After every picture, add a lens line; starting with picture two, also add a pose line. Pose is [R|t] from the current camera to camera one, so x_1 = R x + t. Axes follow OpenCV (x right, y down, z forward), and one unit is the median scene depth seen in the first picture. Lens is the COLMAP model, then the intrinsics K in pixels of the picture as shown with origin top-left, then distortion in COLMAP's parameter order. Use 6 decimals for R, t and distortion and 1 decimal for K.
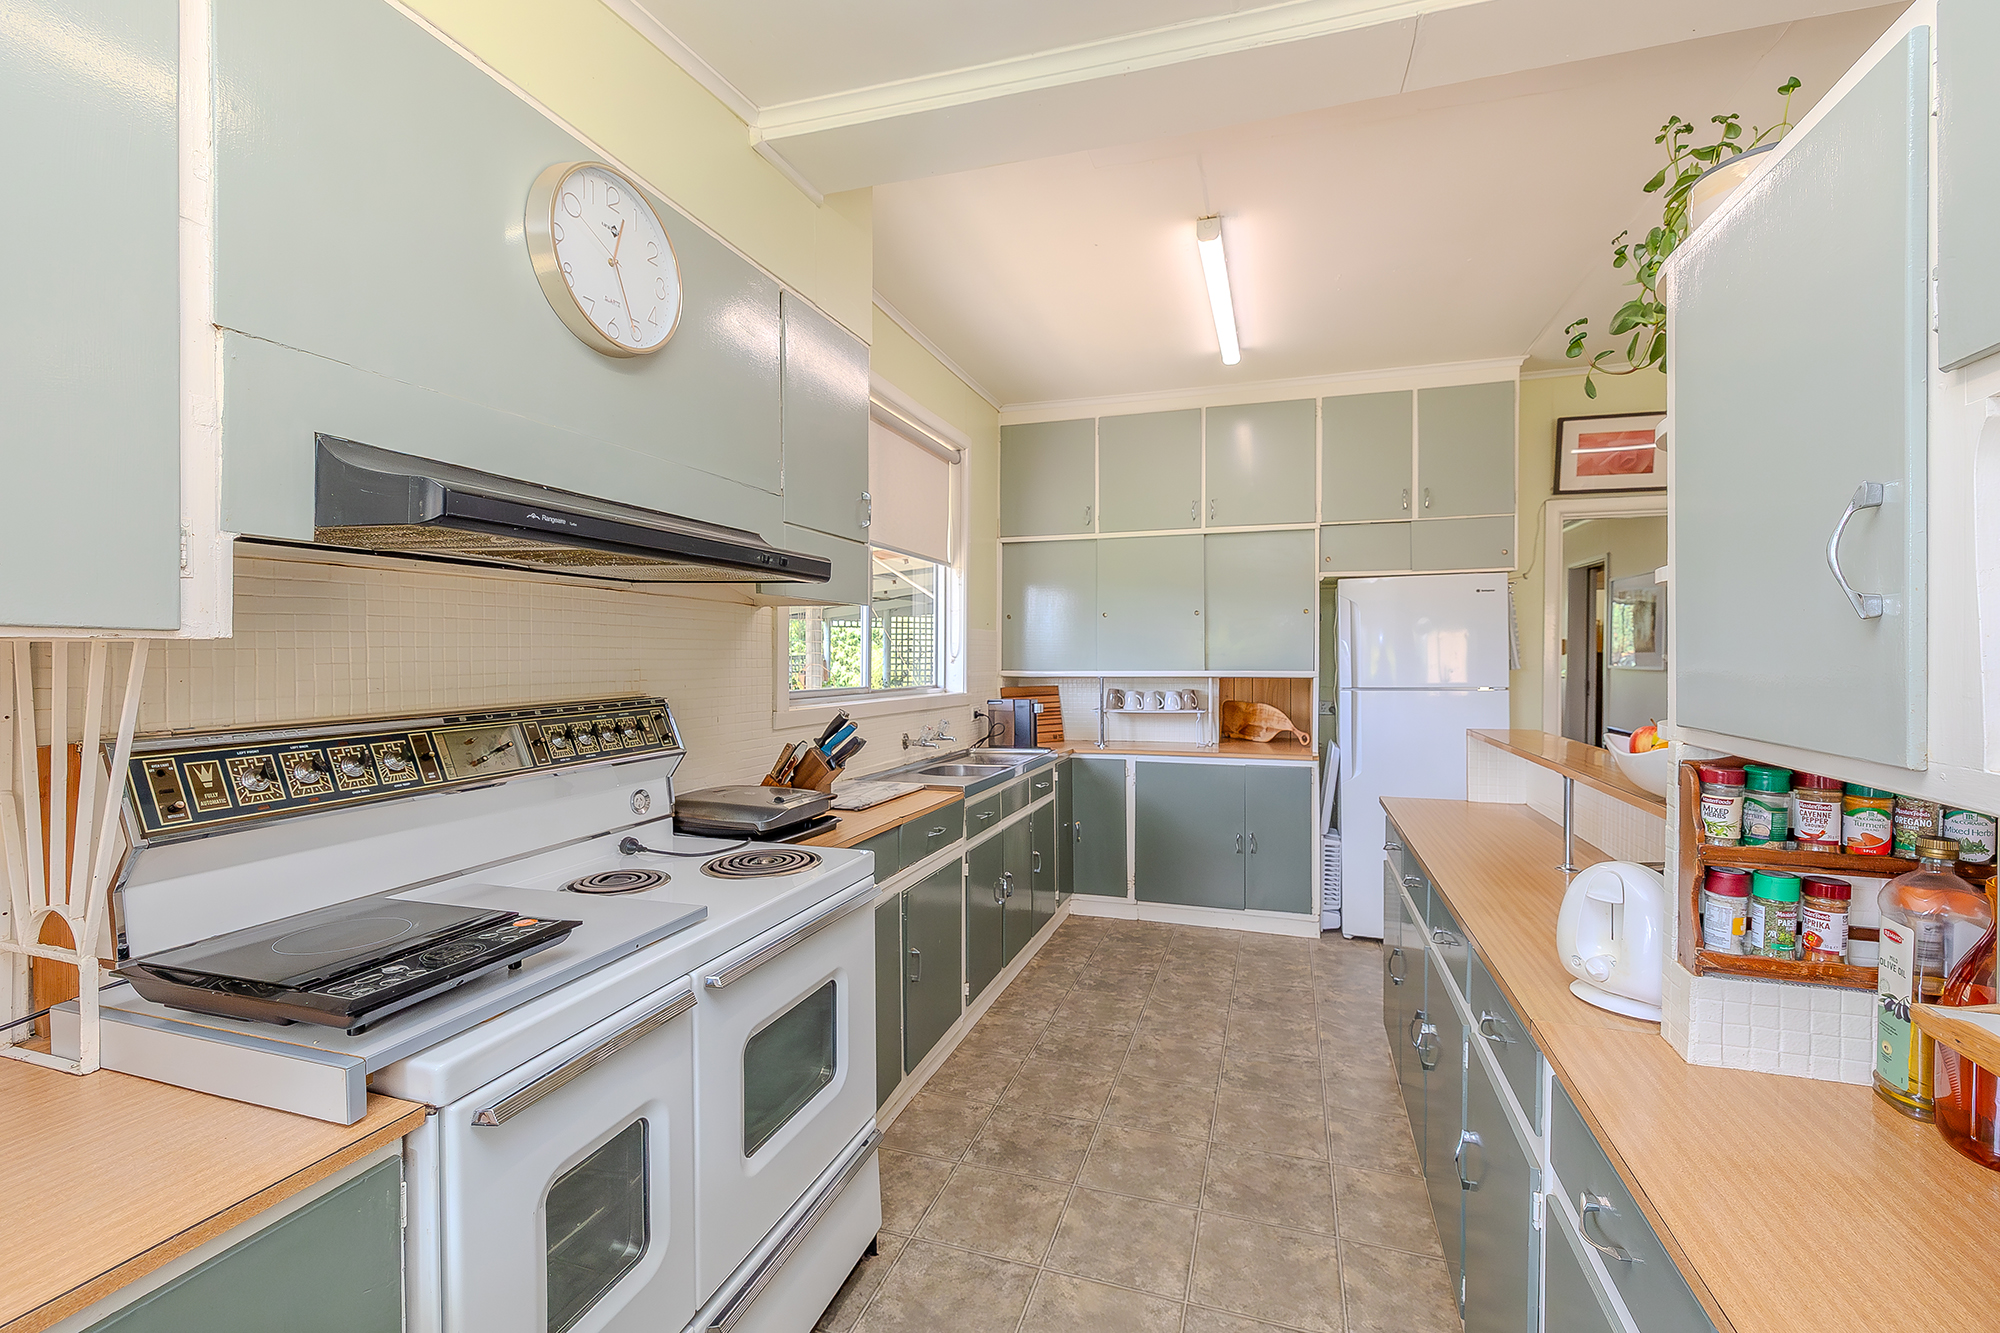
lens RADIAL K [[854.9, 0, 1002.3], [0, 854.9, 660.6], [0, 0, 1]] dist [0.000953, -0.004642]
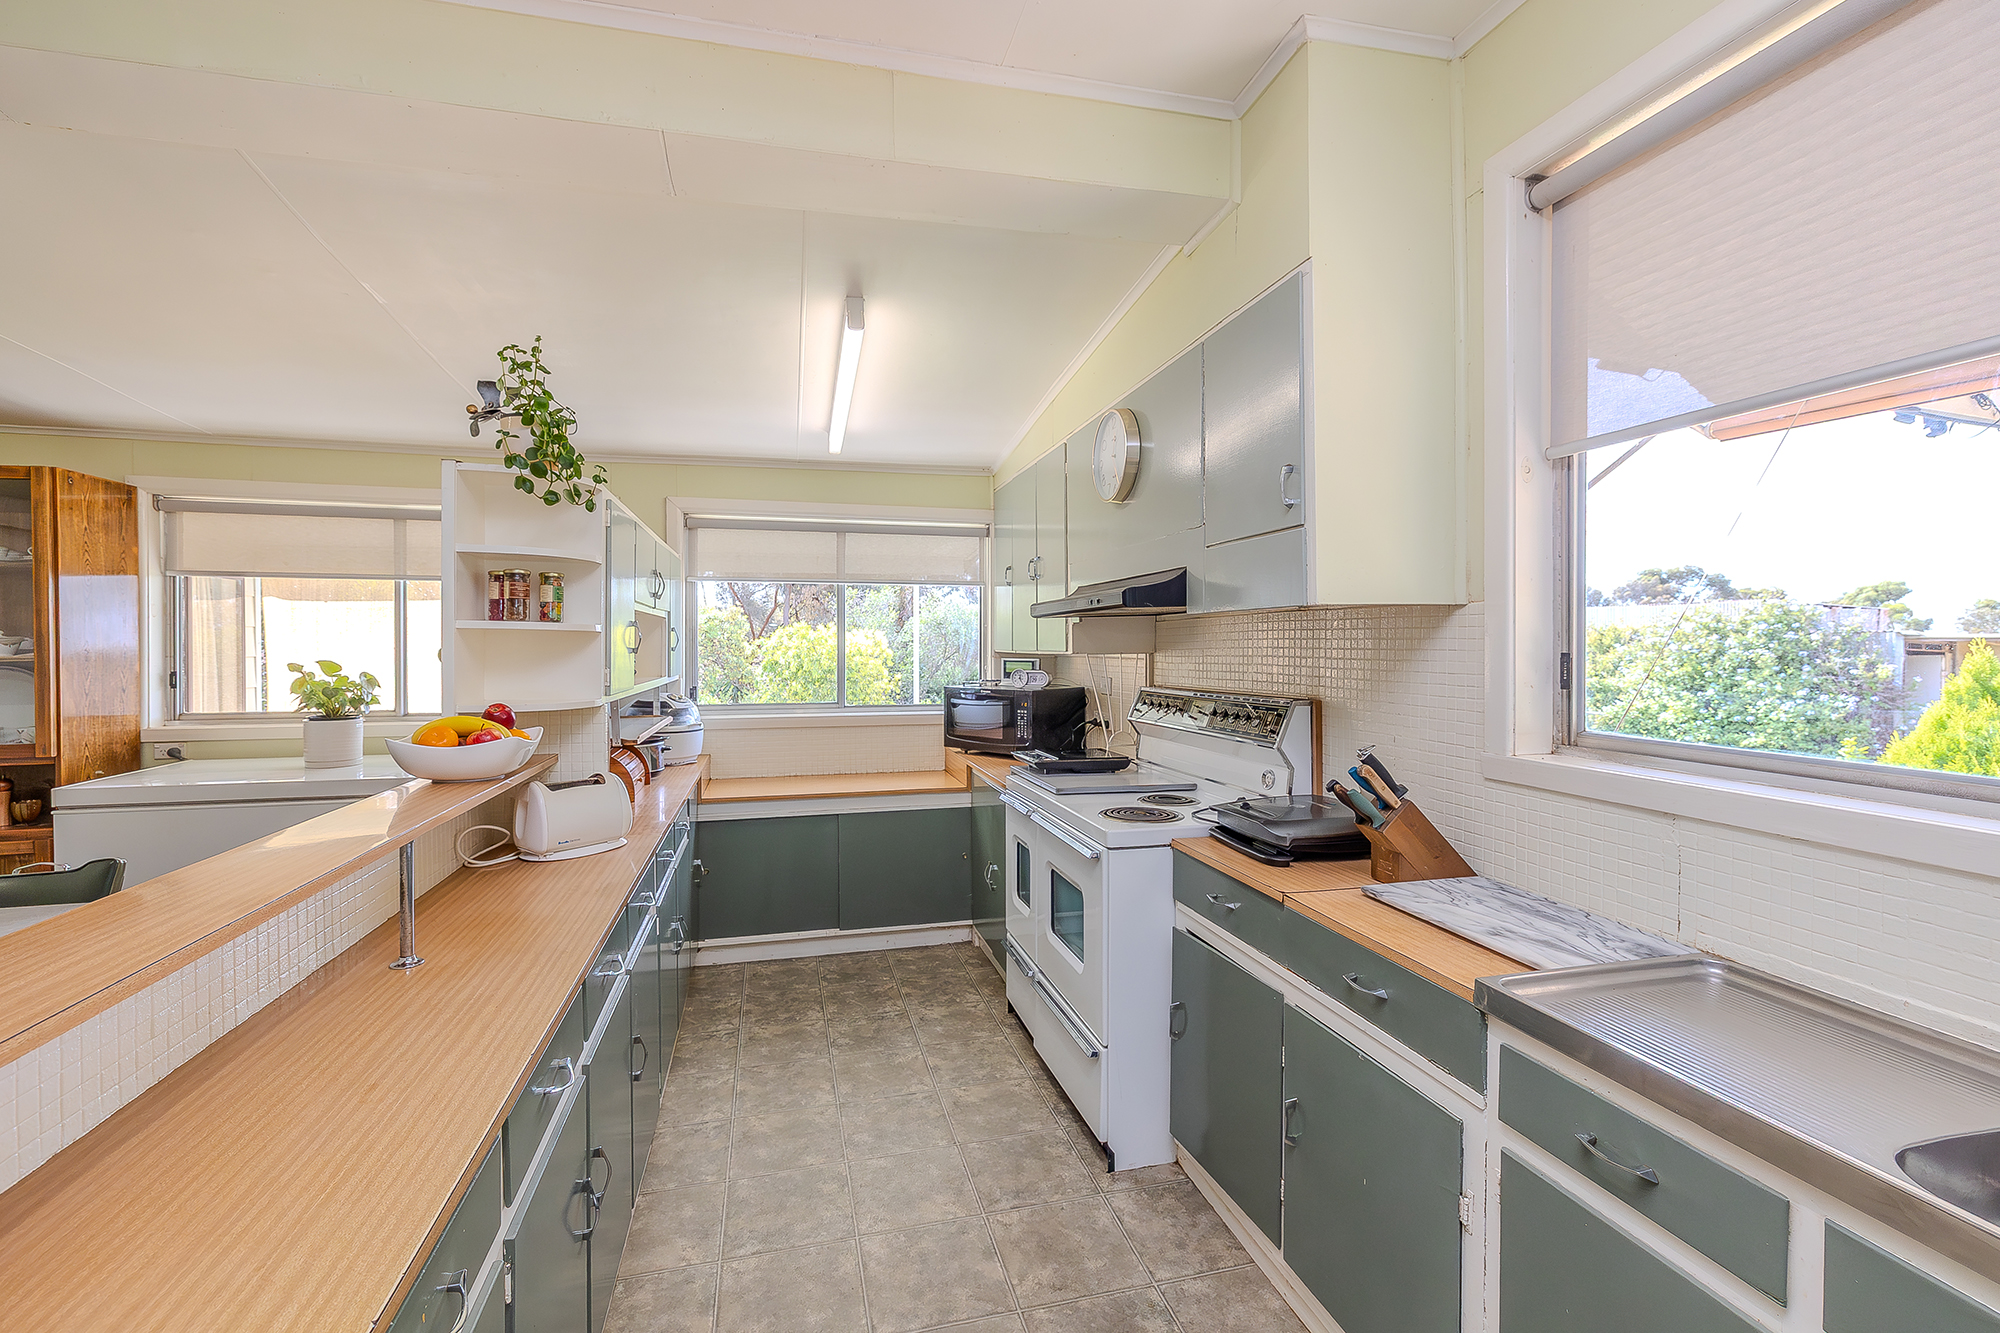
lens RADIAL K [[854.9, 0, 1002.3], [0, 854.9, 660.6], [0, 0, 1]] dist [0.000953, -0.004642]
pose [[-0.836636, 0.024755, -0.547200, 0.580116], [0.001247, 0.999062, 0.043291, -0.067717], [0.547758, 0.035537, -0.835881, 1.788074]]
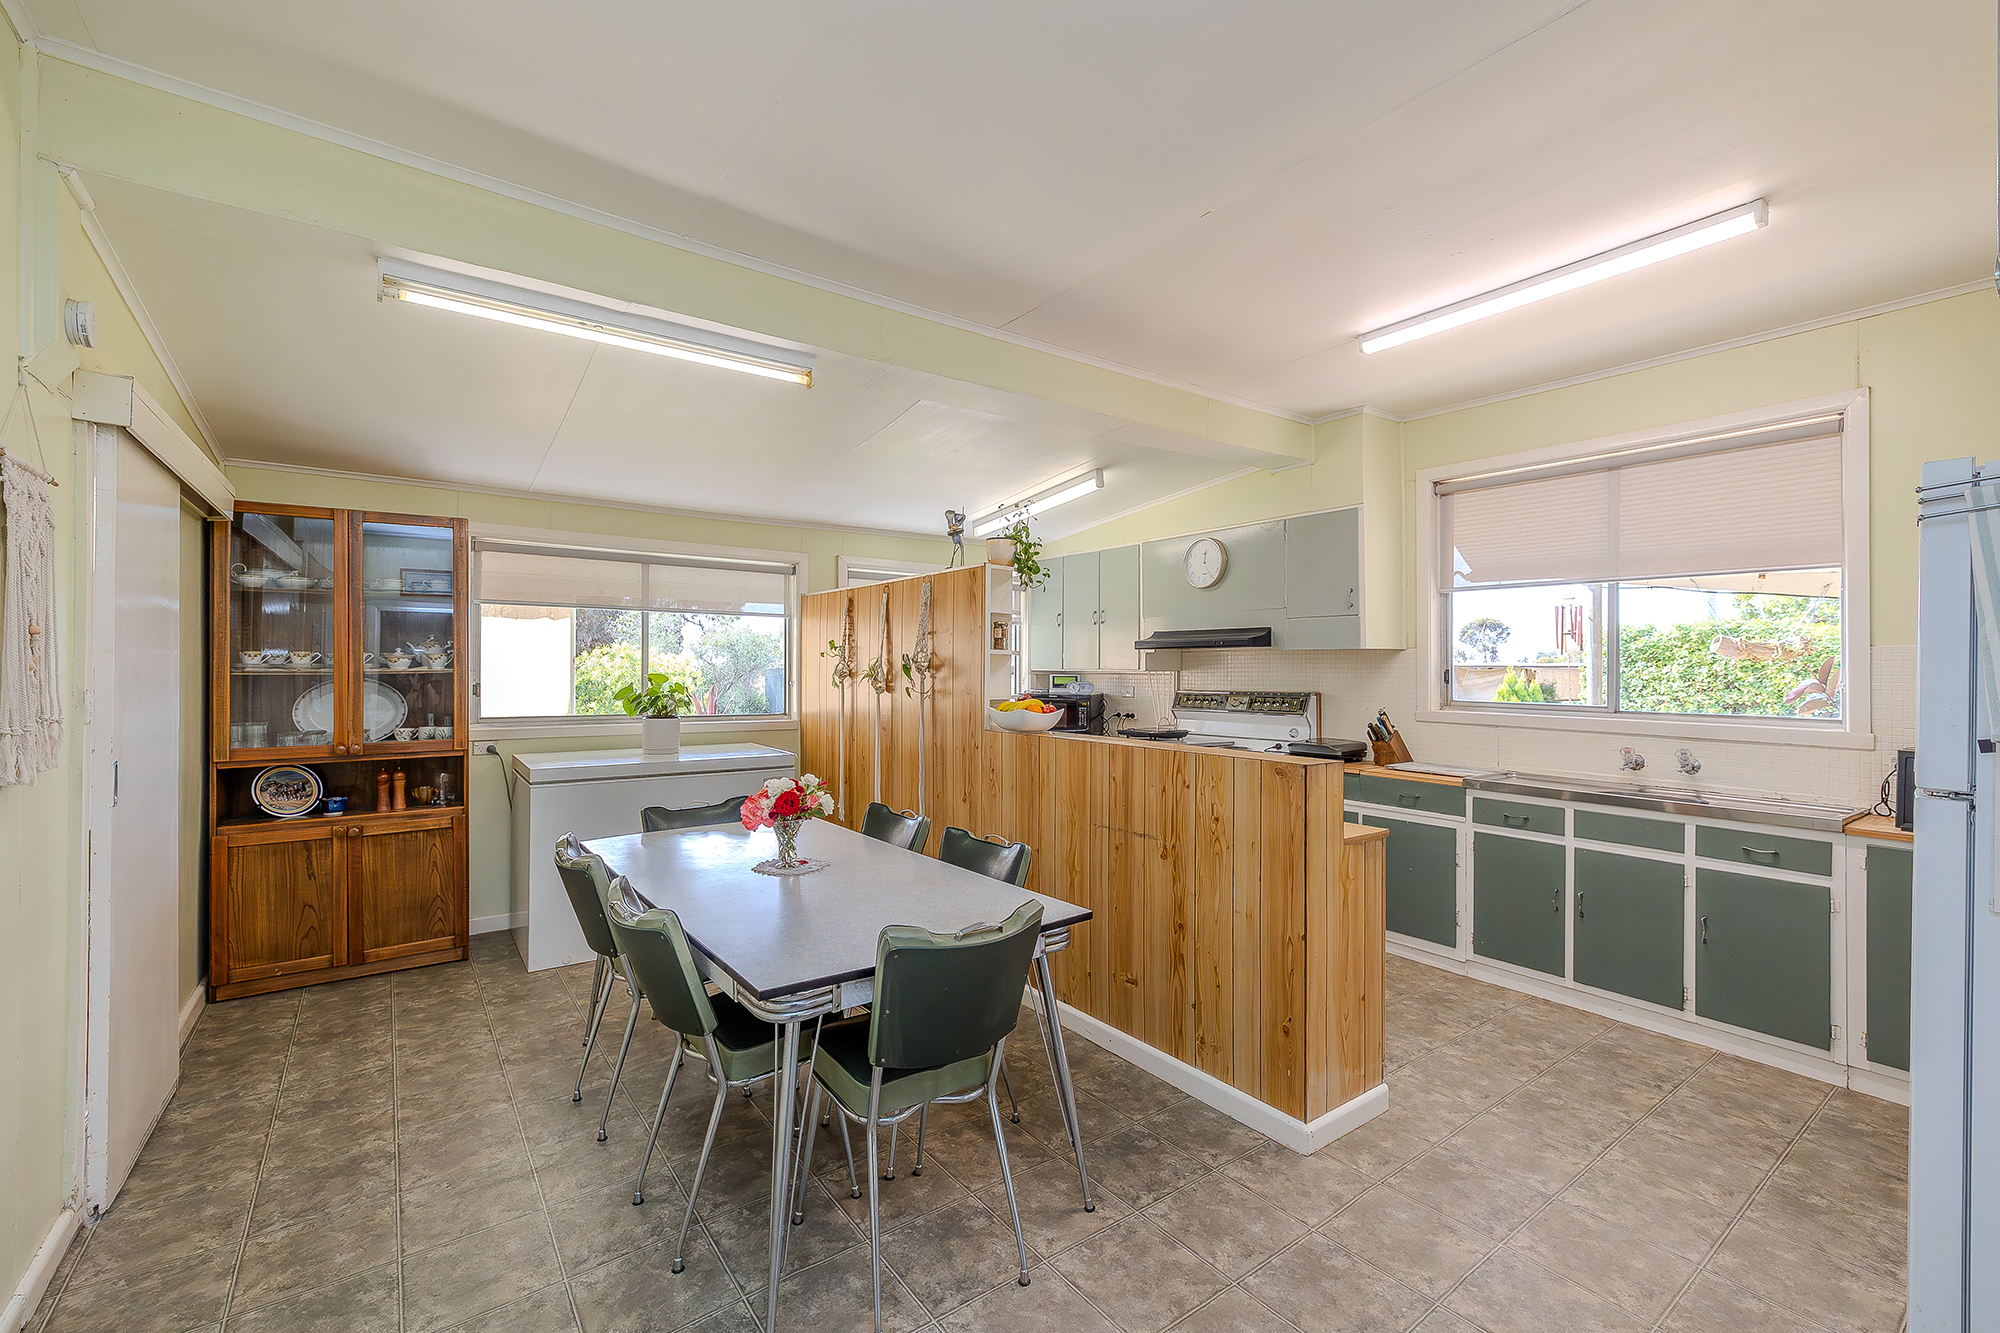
lens RADIAL K [[854.9, 0, 1002.3], [0, 854.9, 660.6], [0, 0, 1]] dist [0.000953, -0.004642]
pose [[-0.576835, -0.004918, -0.816846, 2.109897], [-0.011024, 0.999938, 0.001764, -0.047997], [0.816786, 0.010022, -0.576853, 1.708684]]
